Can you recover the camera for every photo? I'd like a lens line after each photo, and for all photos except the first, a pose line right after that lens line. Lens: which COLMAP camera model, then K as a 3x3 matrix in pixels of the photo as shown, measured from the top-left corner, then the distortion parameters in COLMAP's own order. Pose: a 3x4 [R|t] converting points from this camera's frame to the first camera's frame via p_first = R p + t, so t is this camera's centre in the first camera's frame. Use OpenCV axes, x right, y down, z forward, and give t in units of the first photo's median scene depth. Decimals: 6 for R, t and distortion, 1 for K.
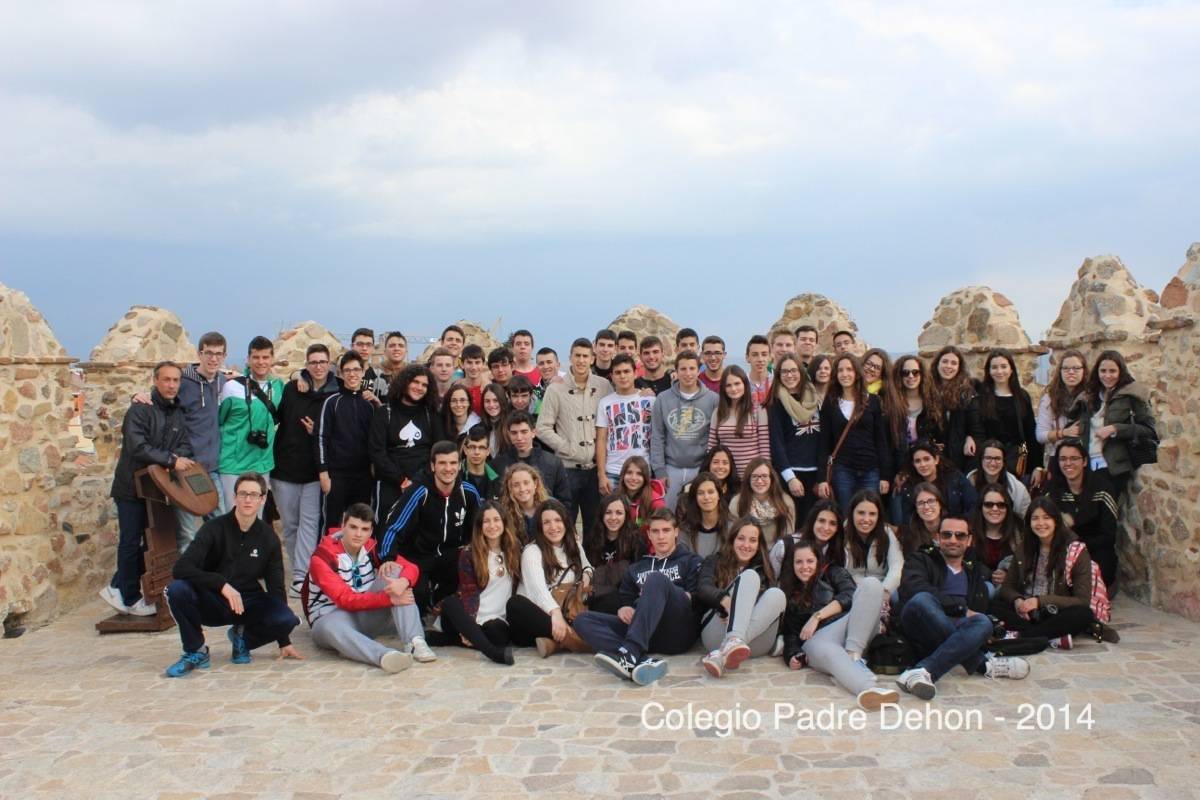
lens RADIAL K [[1141.3, 0, 608.5], [0, 1141.3, 390.5], [0, 0, 1]] dist [-0.063570, 0.000000]
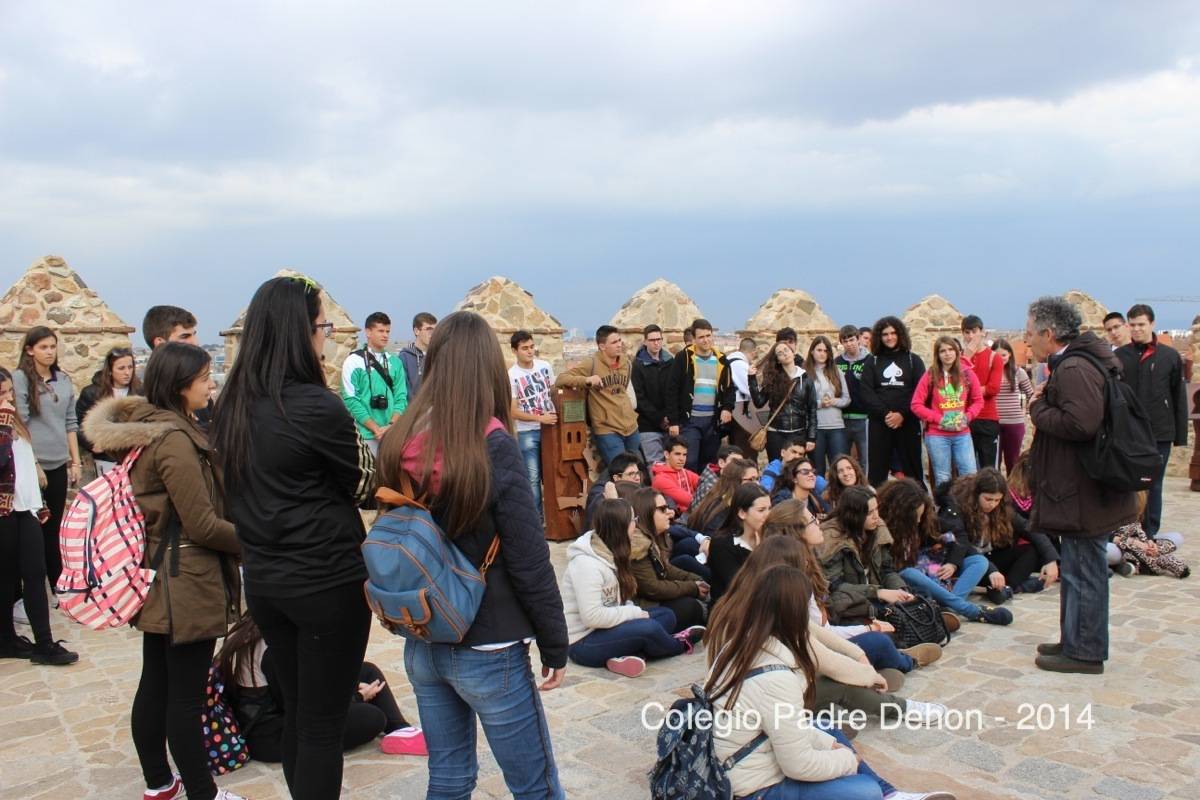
lens RADIAL K [[1003.6, 0, 634.4], [0, 1003.6, 392.0], [0, 0, 1]] dist [-0.130816, 0.089500]
pose [[0.695257, 0.040865, -0.717599, 0.342333], [-0.007508, 0.998741, 0.049601, -0.008250], [0.718722, -0.029097, 0.694688, 0.021229]]
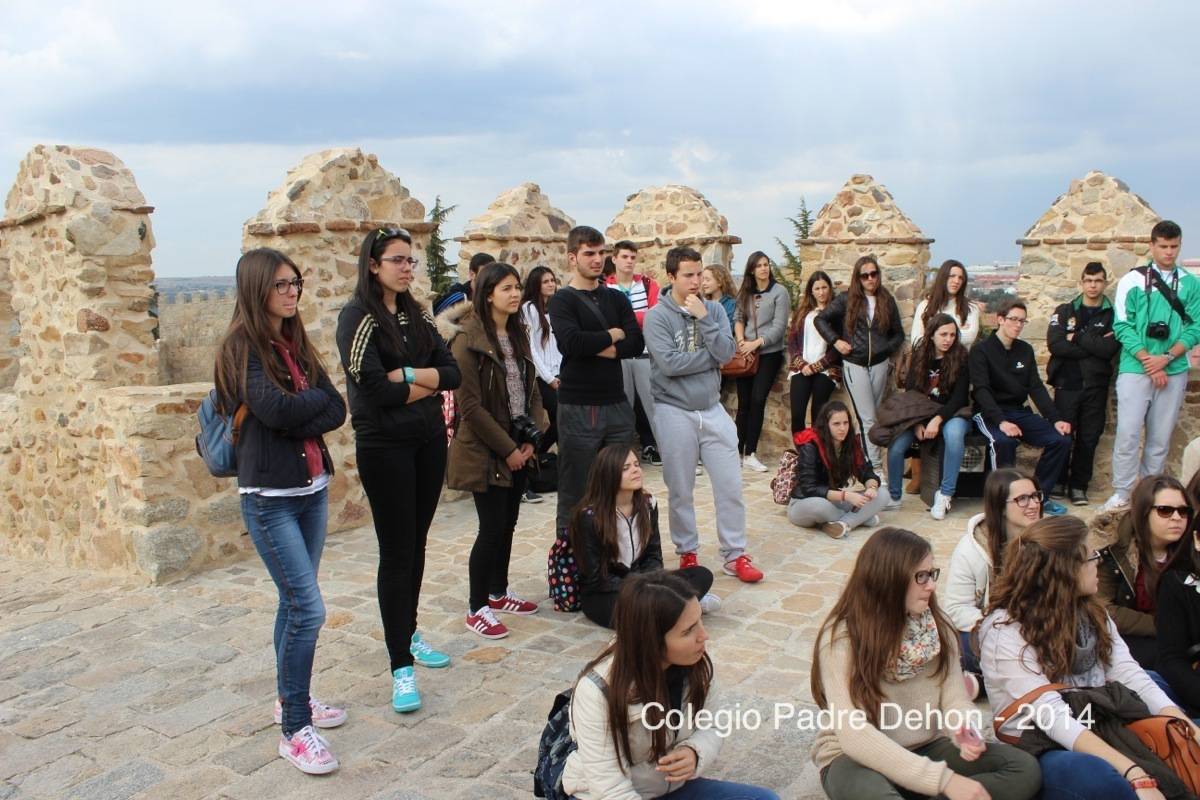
lens RADIAL K [[1003.6, 0, 608.4], [0, 1003.6, 423.2], [0, 0, 1]] dist [-0.130816, 0.089500]
pose [[-0.449798, 0.163889, -0.877965, 0.366828], [0.008624, 0.983771, 0.179221, -0.016501], [0.893089, 0.073042, -0.443911, 0.432090]]
